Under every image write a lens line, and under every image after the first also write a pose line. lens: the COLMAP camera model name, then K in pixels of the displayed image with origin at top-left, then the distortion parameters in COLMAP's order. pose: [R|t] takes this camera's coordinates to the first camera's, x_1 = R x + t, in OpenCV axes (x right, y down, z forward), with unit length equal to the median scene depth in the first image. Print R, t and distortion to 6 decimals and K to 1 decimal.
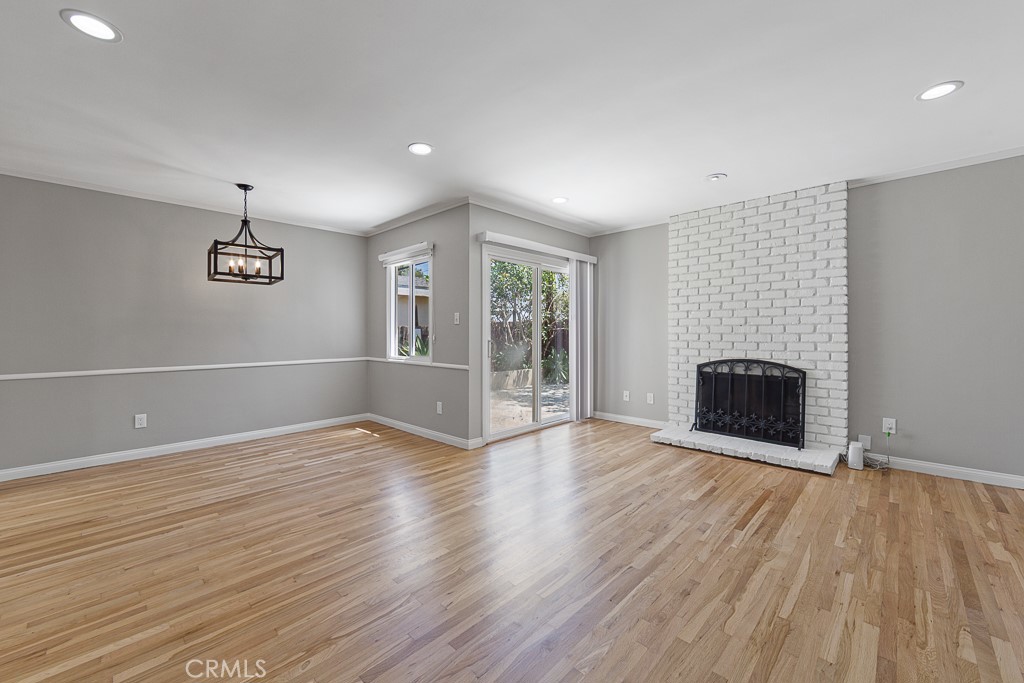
lens RADIAL K [[406.4, 0, 509.0], [0, 406.4, 333.6], [0, 0, 1]] dist [-0.004141, -0.000149]
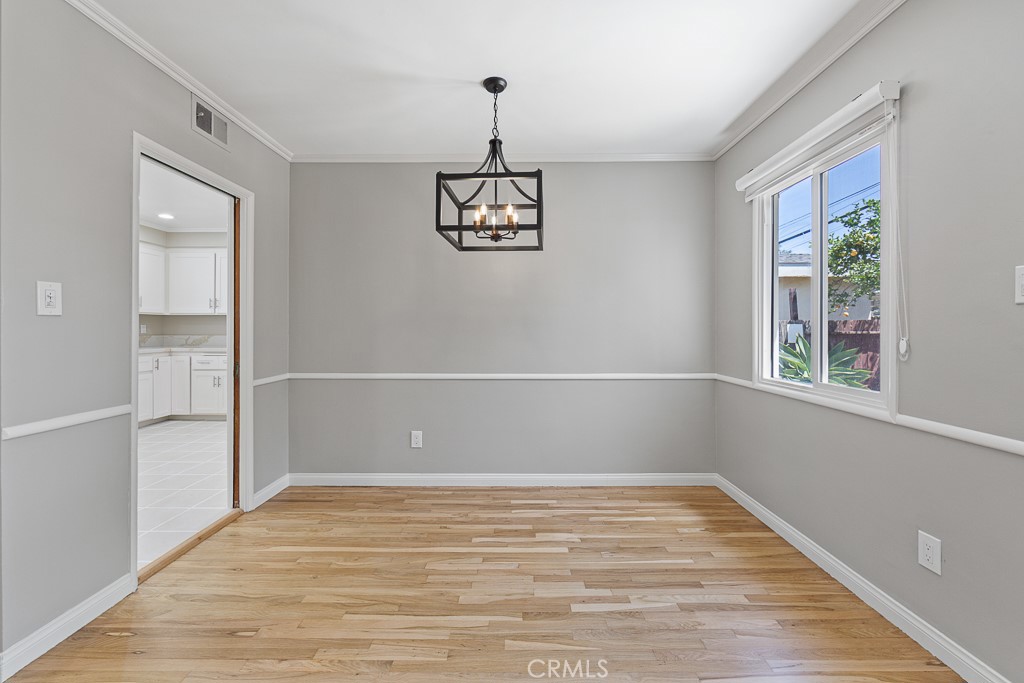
lens RADIAL K [[406.4, 0, 517.3], [0, 406.4, 327.4], [0, 0, 1]] dist [-0.004141, -0.000149]
pose [[0.698687, -0.001145, -0.715426, -0.189520], [-0.003200, 0.999984, -0.004725, -0.003797], [0.715420, 0.005590, 0.698672, 0.572017]]
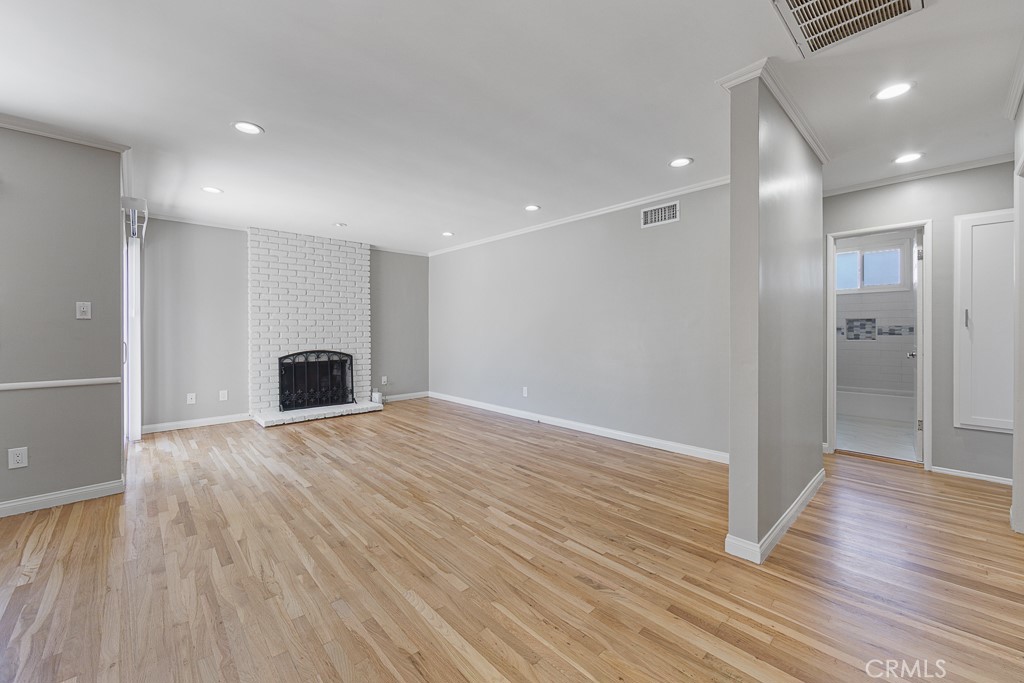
lens RADIAL K [[406.4, 0, 510.7], [0, 406.4, 336.9], [0, 0, 1]] dist [-0.004141, -0.000149]
pose [[0.053708, -0.014803, 0.998447, -0.838274], [0.006458, 0.999874, 0.014477, 0.000972], [-0.998536, 0.005670, 0.053797, 0.281053]]
